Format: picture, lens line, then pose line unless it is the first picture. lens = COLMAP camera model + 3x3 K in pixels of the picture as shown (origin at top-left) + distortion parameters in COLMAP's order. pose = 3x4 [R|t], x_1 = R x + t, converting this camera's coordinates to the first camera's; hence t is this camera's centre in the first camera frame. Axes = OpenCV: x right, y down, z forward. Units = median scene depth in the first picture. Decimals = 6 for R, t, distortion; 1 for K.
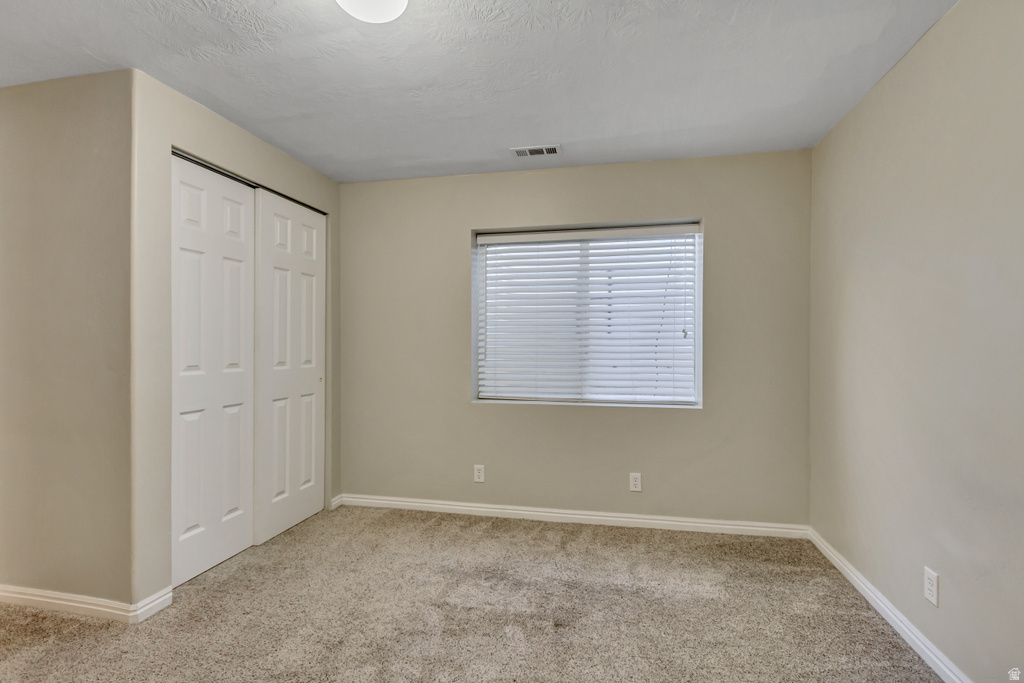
lens RADIAL K [[473.3, 0, 512.9], [0, 473.3, 347.6], [0, 0, 1]] dist [0.011106, -0.005146]
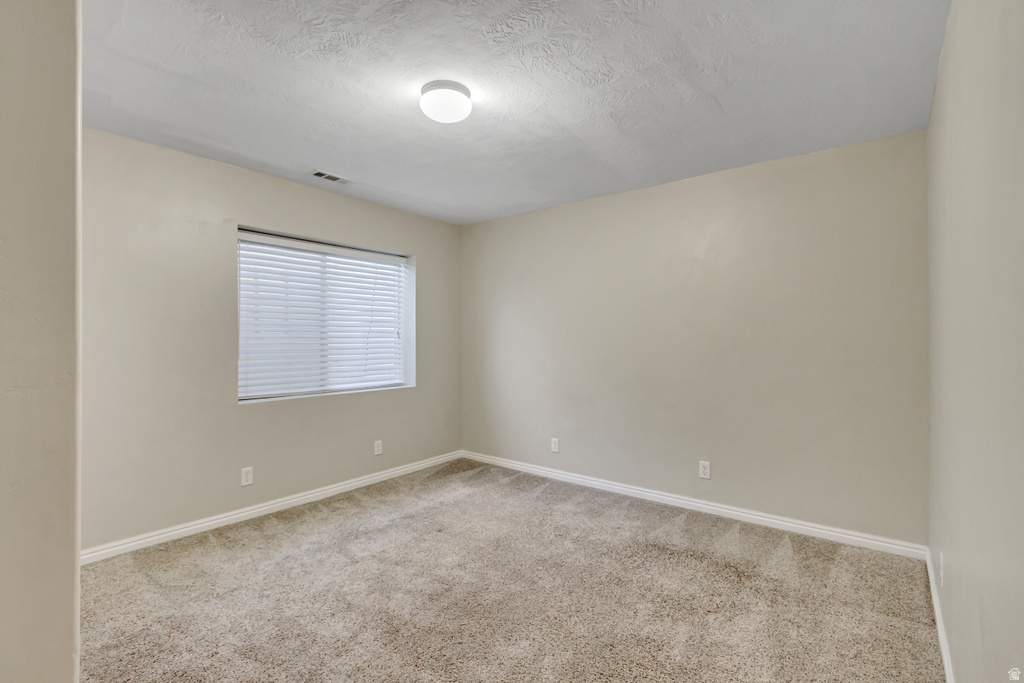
lens RADIAL K [[473.3, 0, 509.8], [0, 473.3, 339.1], [0, 0, 1]] dist [0.011106, -0.005146]
pose [[0.454423, -0.000999, 0.890785, -0.787283], [0.010161, 0.999940, -0.004062, -0.007994], [-0.890728, 0.010897, 0.454406, 0.082536]]
